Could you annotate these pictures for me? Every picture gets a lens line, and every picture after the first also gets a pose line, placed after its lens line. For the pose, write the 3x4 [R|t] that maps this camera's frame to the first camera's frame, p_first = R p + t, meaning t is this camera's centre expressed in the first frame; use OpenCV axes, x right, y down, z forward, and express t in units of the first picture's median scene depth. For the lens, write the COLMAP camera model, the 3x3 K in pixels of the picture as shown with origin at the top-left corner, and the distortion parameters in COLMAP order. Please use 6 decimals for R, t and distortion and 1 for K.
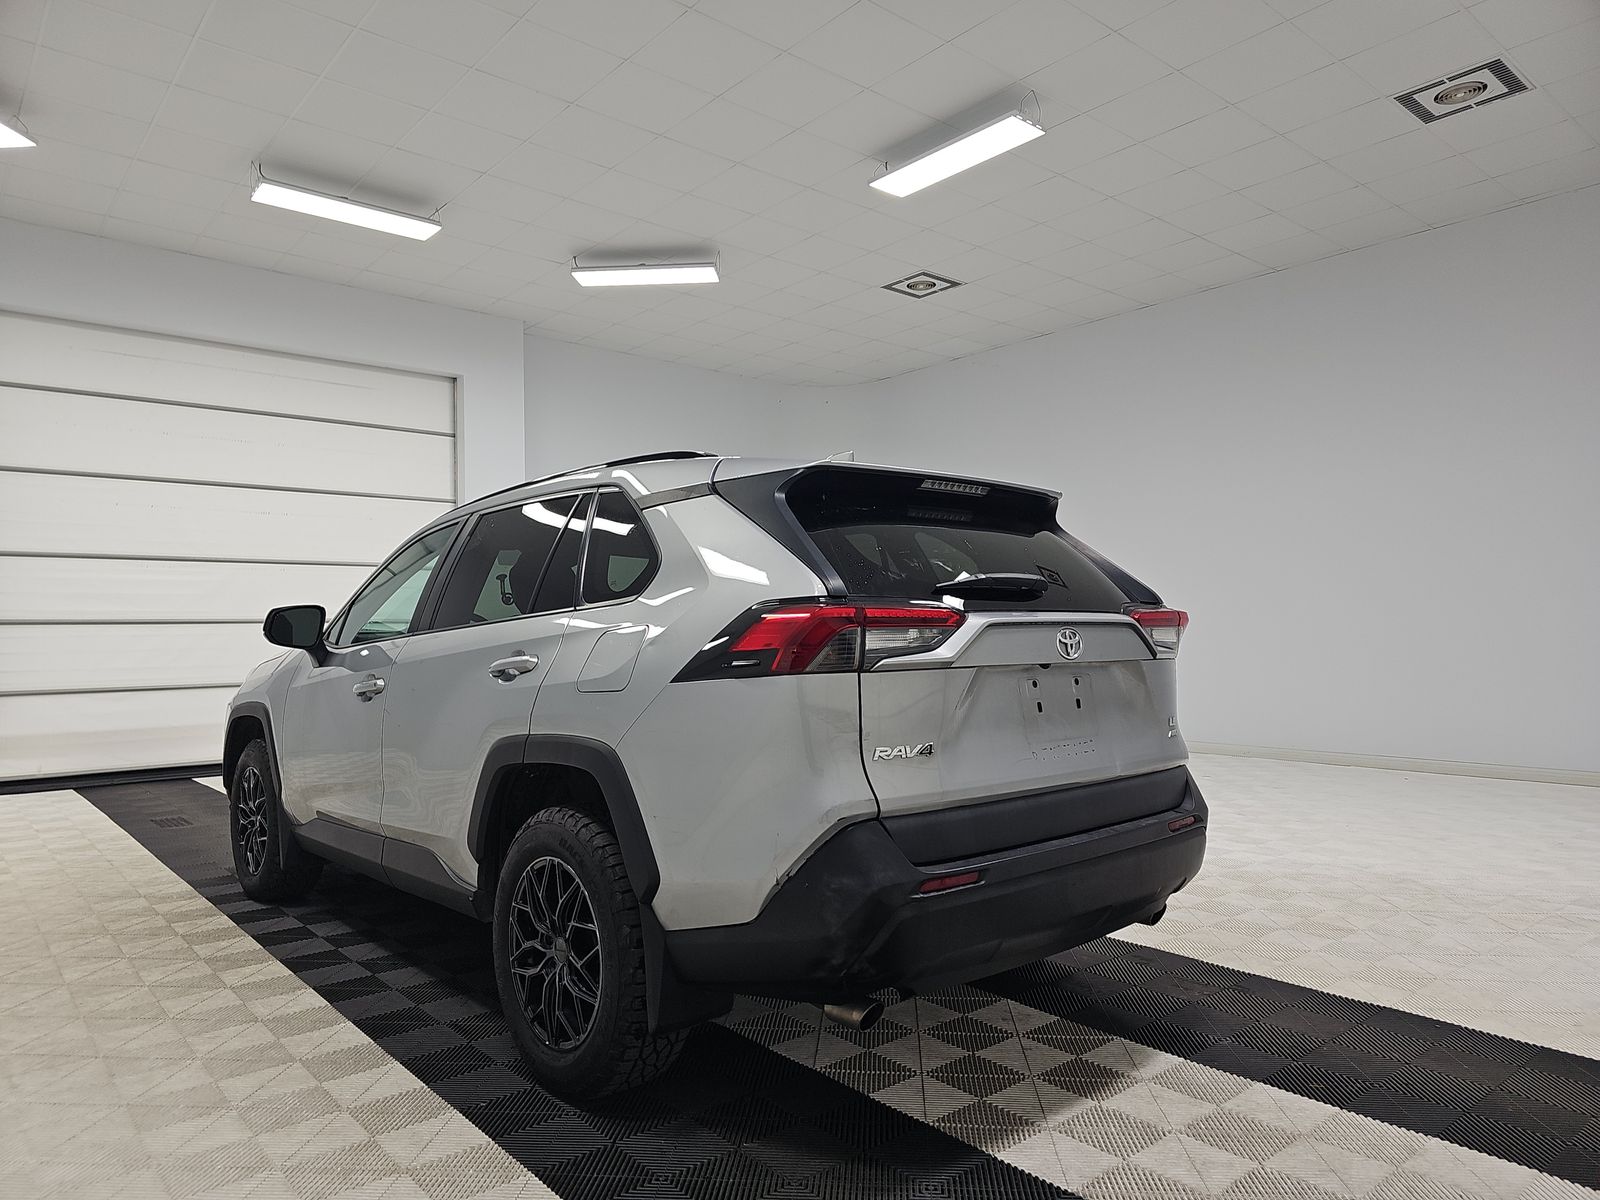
lens RADIAL K [[1074.9, 0, 791.6], [0, 1074.9, 594.3], [0, 0, 1]] dist [0.051920, -0.019443]
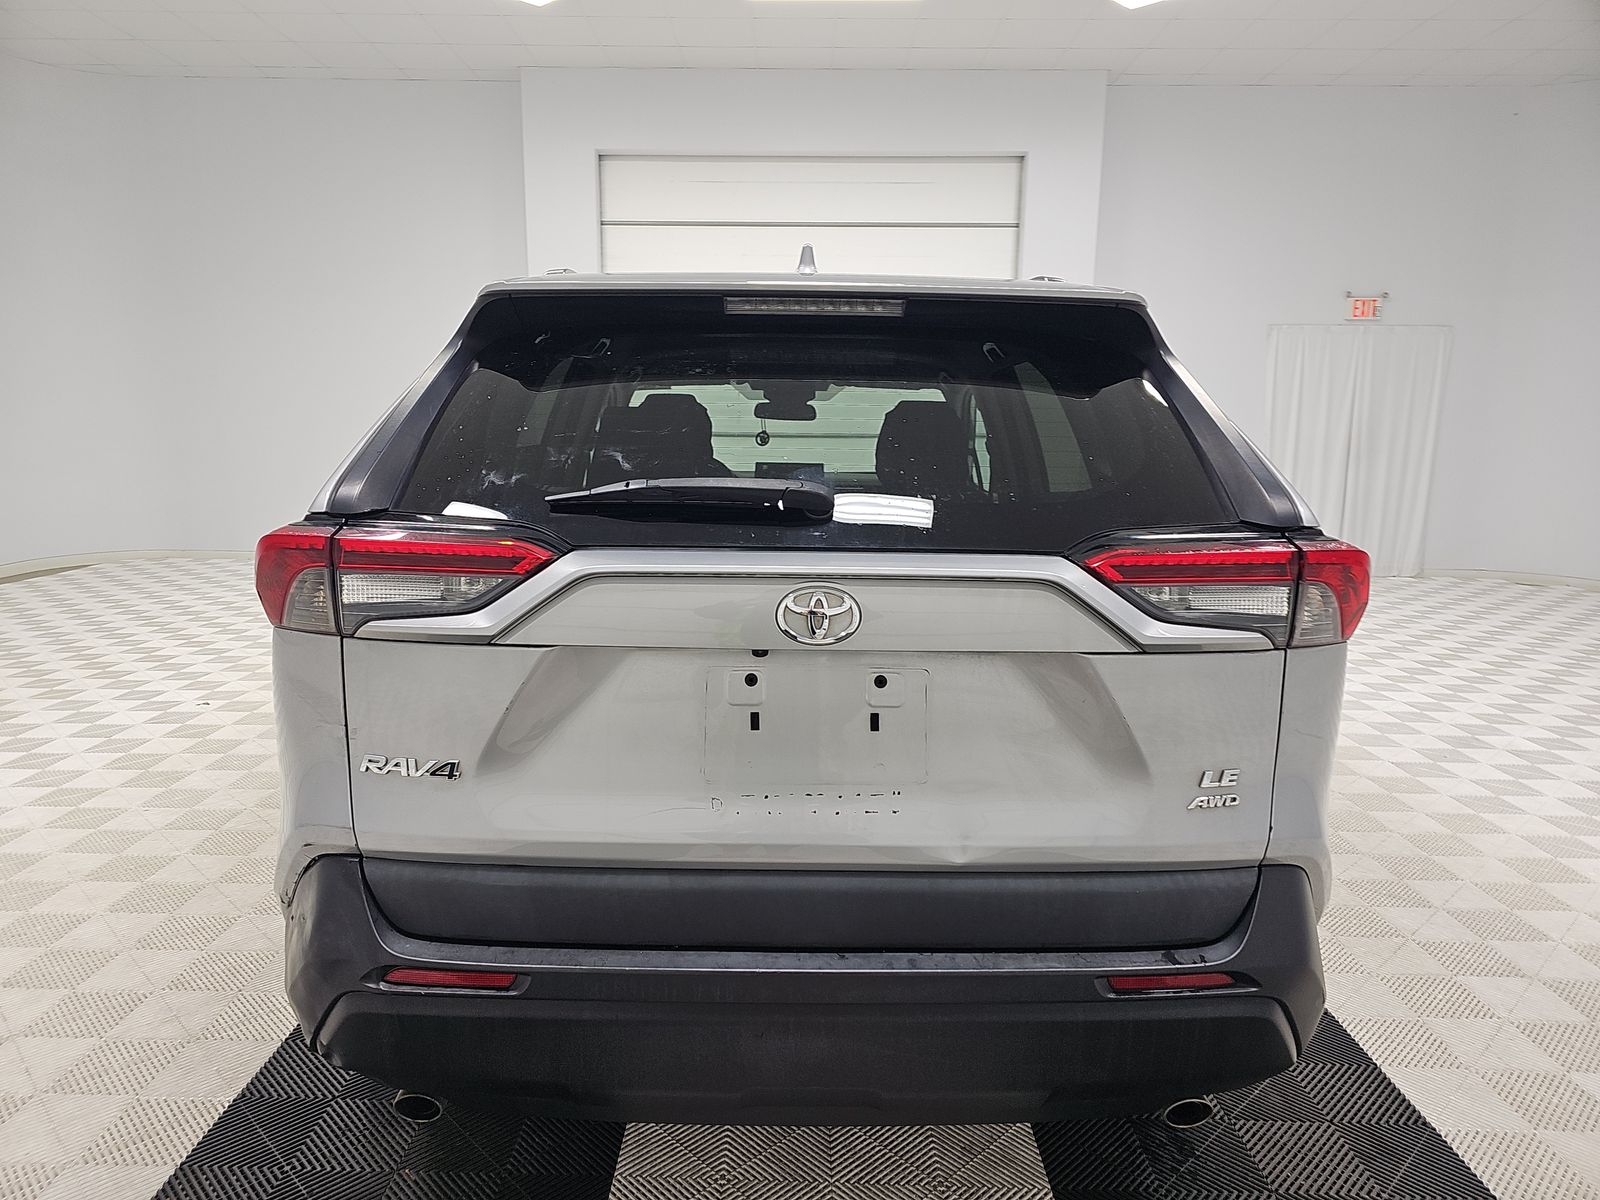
lens RADIAL K [[1074.9, 0, 792.9], [0, 1074.9, 606.9], [0, 0, 1]] dist [0.051920, -0.019443]
pose [[0.747936, 0.131626, -0.650590, 0.586959], [0.002150, 0.979656, 0.200674, -0.064302], [0.663768, -0.151490, 0.732436, 0.600320]]
